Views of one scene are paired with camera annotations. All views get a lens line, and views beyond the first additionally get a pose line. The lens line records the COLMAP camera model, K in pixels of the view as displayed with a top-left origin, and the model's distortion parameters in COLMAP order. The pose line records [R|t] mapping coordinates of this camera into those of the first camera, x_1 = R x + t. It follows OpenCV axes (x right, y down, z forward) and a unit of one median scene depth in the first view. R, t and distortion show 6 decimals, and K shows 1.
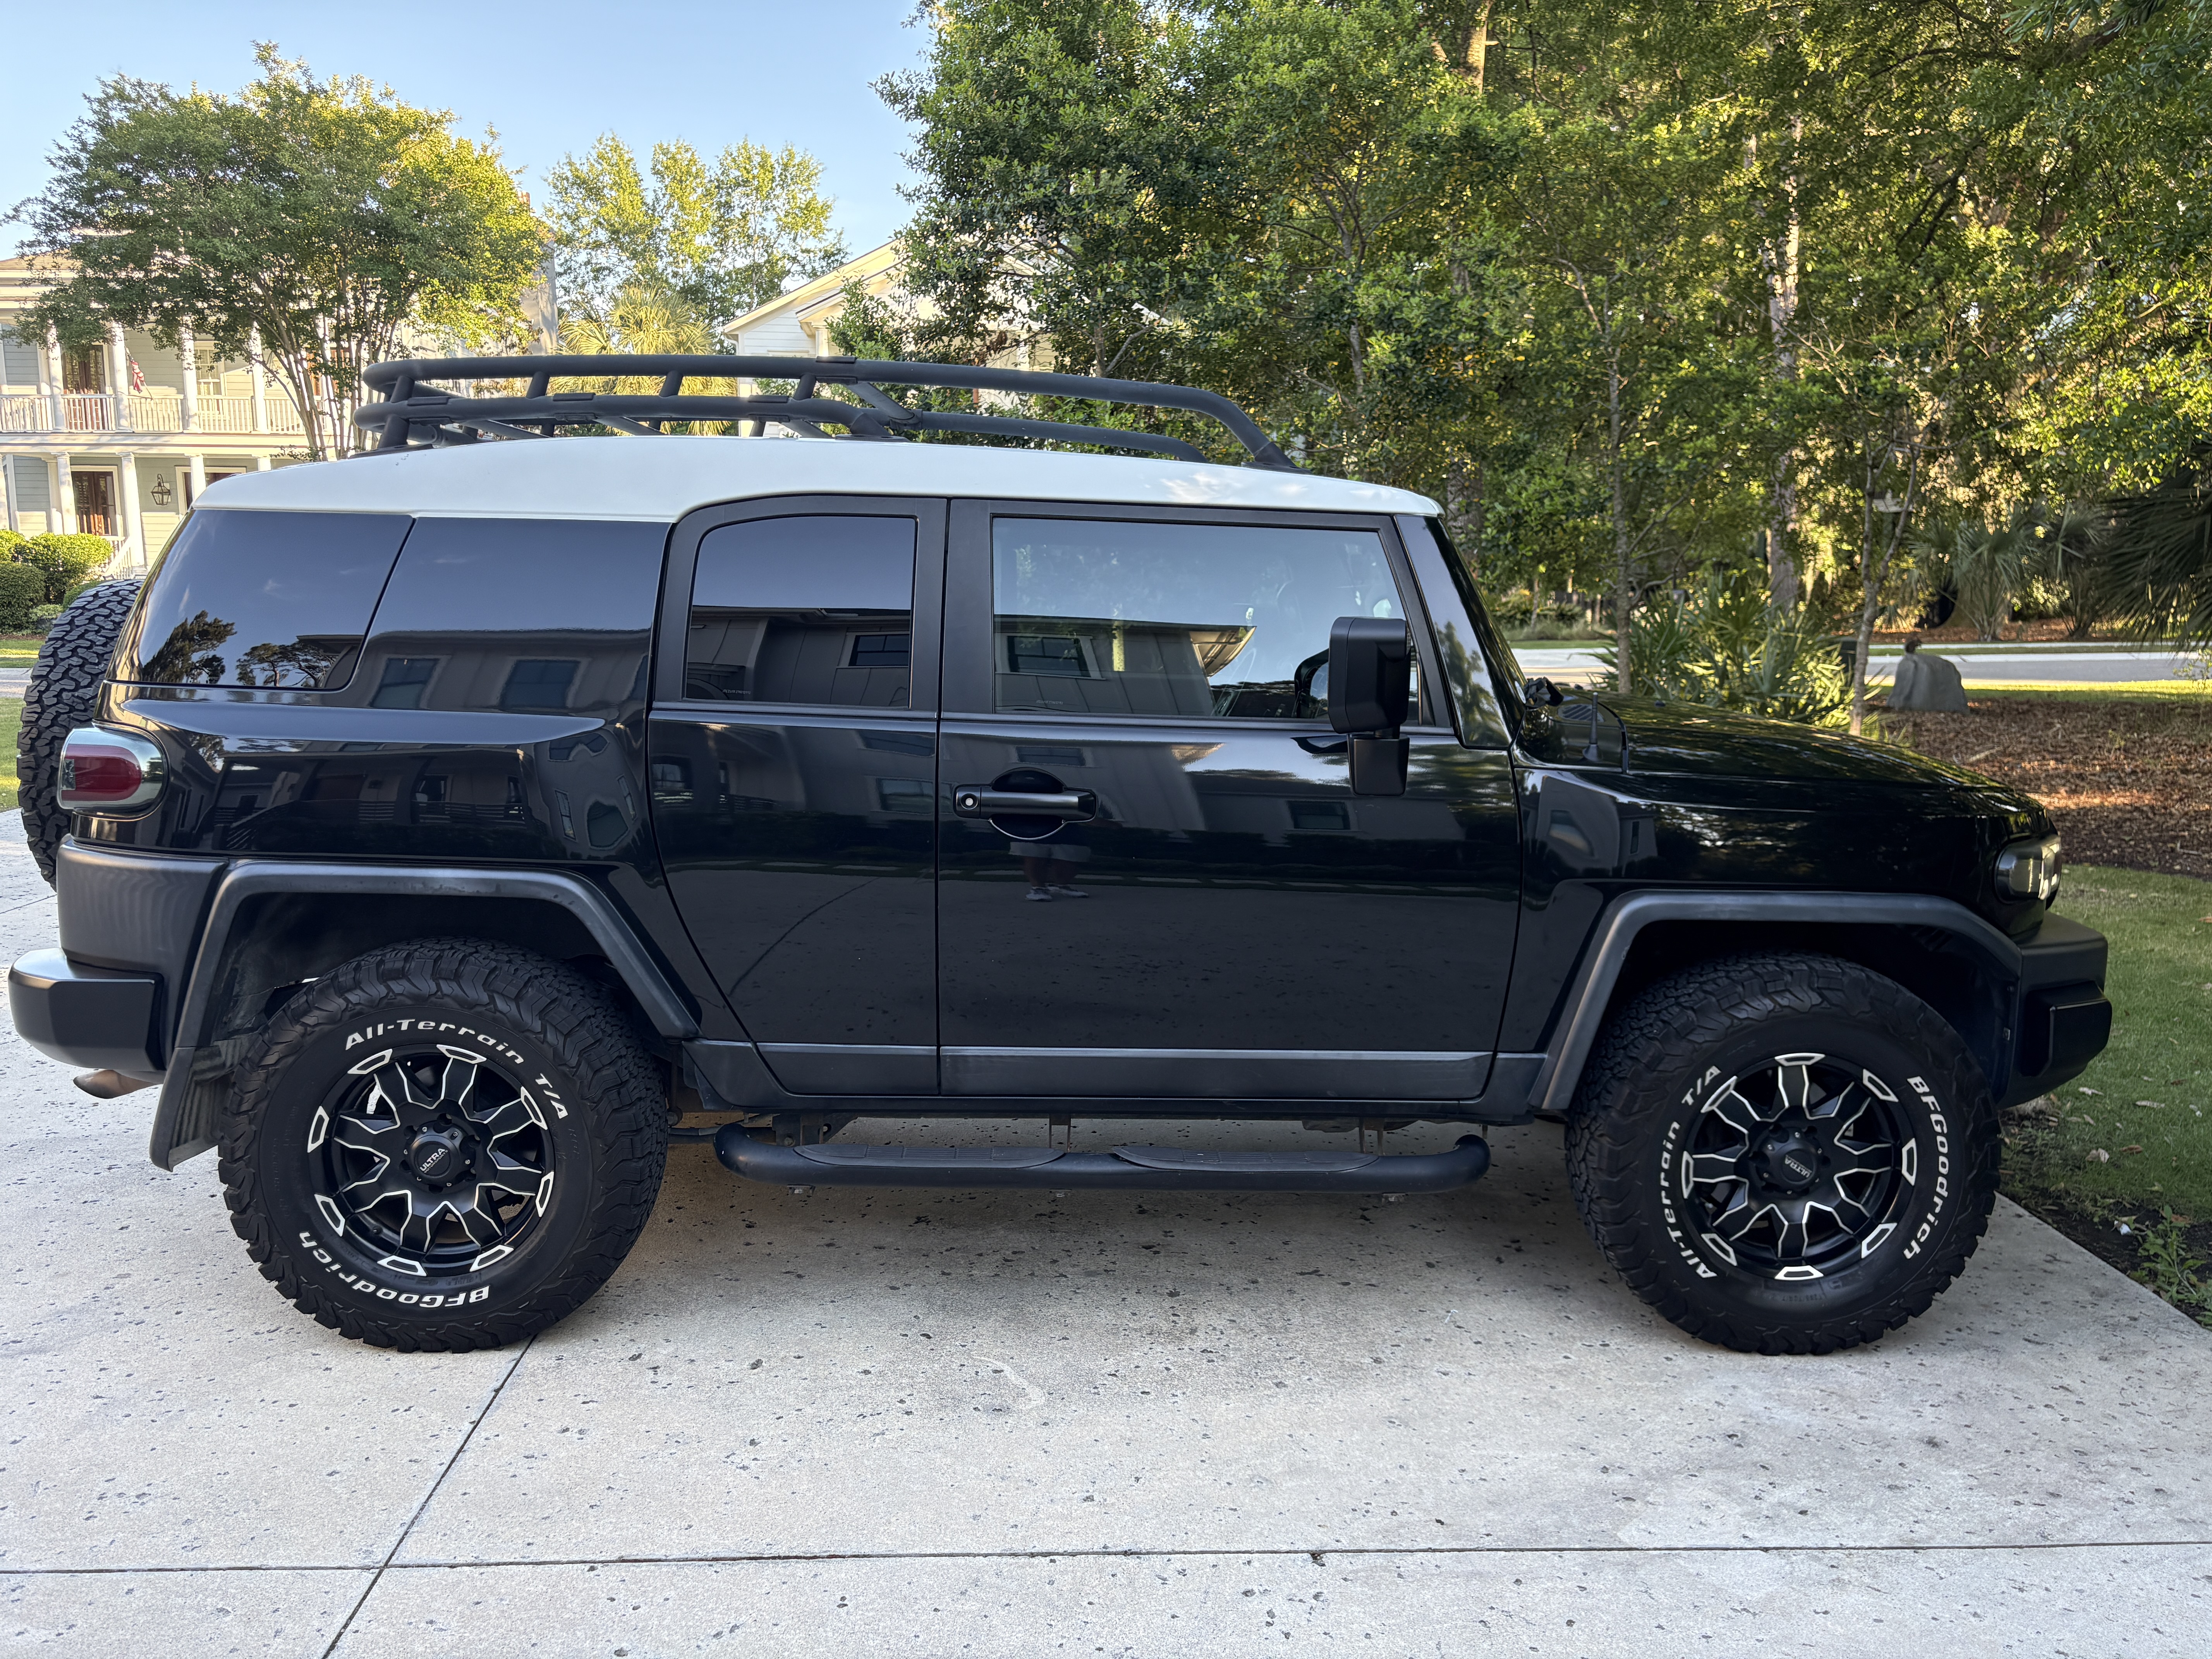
lens RADIAL K [[1679.0, 0, 1112.4], [0, 1679.0, 833.3], [0, 0, 1]] dist [0.050611, -0.052180]
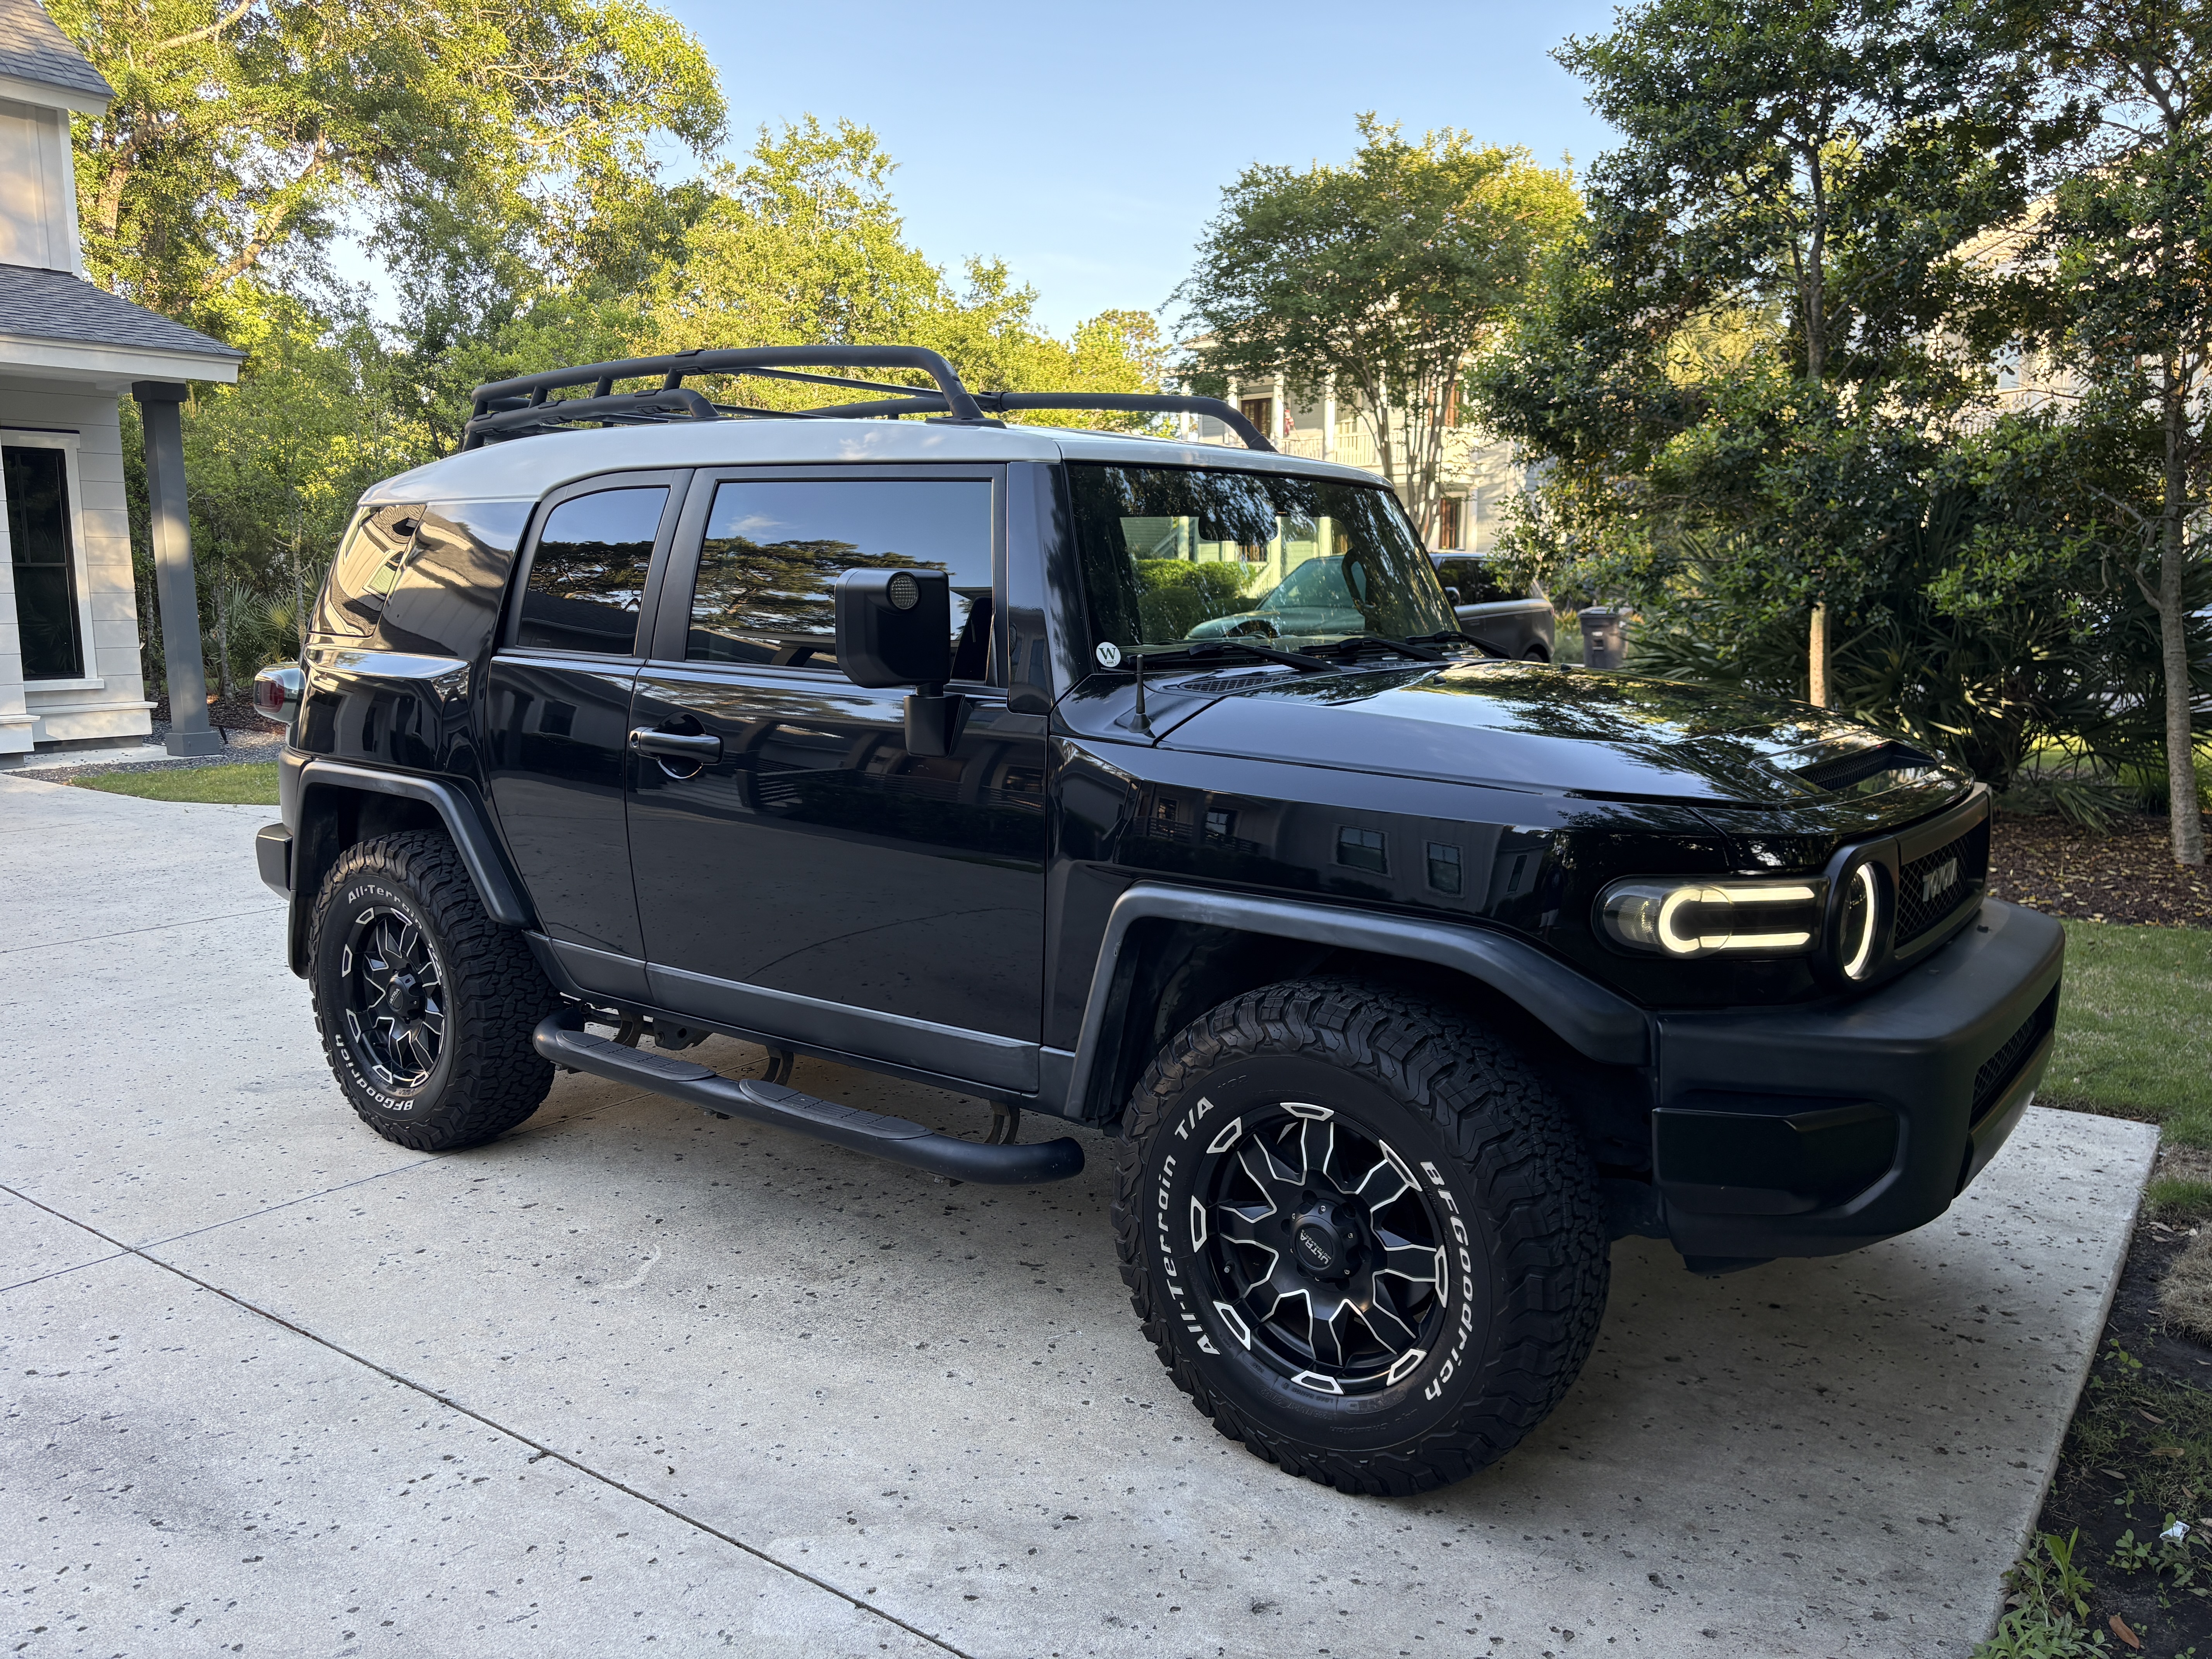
lens RADIAL K [[1679.0, 0, 1103.0], [0, 1679.0, 844.9], [0, 0, 1]] dist [0.050611, -0.052180]
pose [[0.778122, 0.084434, -0.622413, 0.799699], [-0.086699, 0.995876, 0.026708, -0.005465], [0.622101, 0.033181, 0.782233, 0.303515]]
